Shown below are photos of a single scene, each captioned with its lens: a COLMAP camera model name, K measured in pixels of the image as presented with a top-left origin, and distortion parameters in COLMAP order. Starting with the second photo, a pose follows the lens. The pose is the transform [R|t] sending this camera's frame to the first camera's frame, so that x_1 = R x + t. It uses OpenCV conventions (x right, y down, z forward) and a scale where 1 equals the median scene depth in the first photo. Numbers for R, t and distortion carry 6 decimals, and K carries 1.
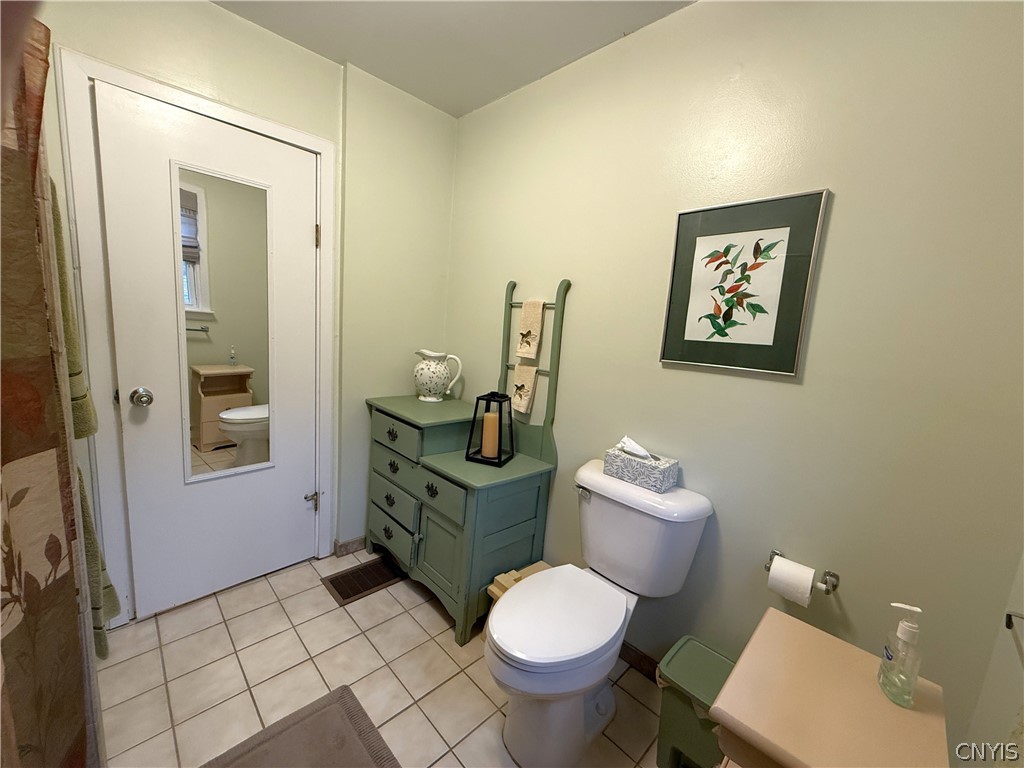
lens RADIAL K [[408.6, 0, 512.6], [0, 408.6, 383.8], [0, 0, 1]] dist [-0.000767, -0.000024]
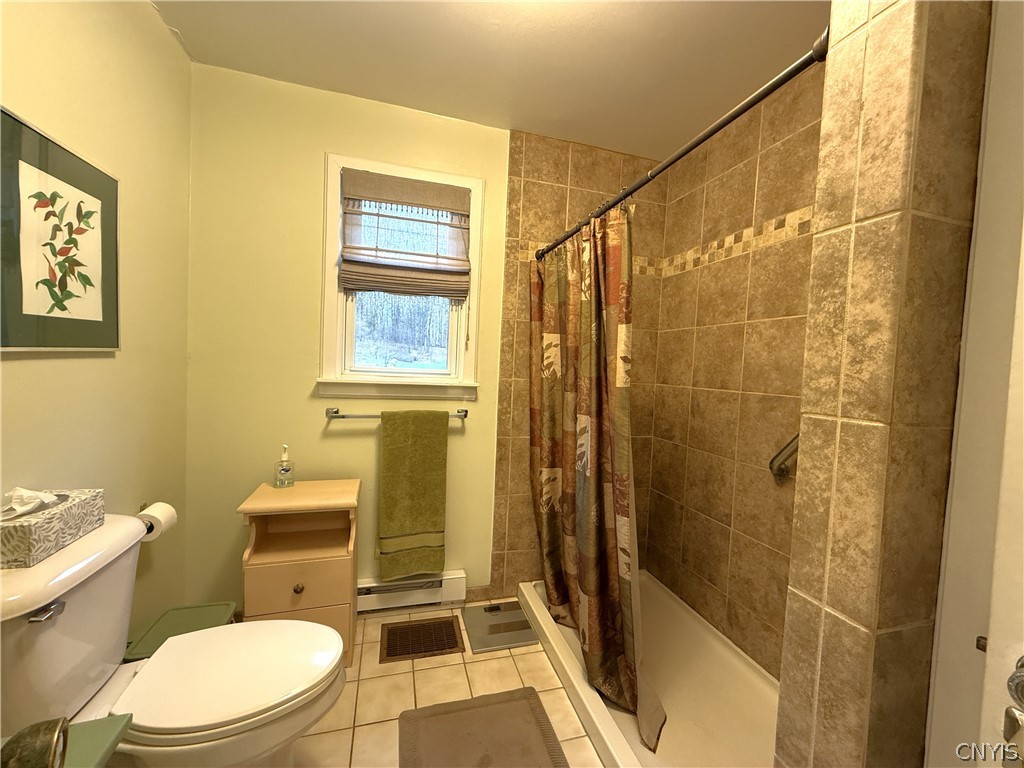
lens RADIAL K [[408.6, 0, 510.7], [0, 408.6, 382.9], [0, 0, 1]] dist [-0.000767, -0.000024]
pose [[-0.869612, -0.143859, 0.472314, -0.643745], [-0.045099, 0.975756, 0.214165, -0.190643], [-0.491672, 0.164939, -0.855017, 1.294538]]
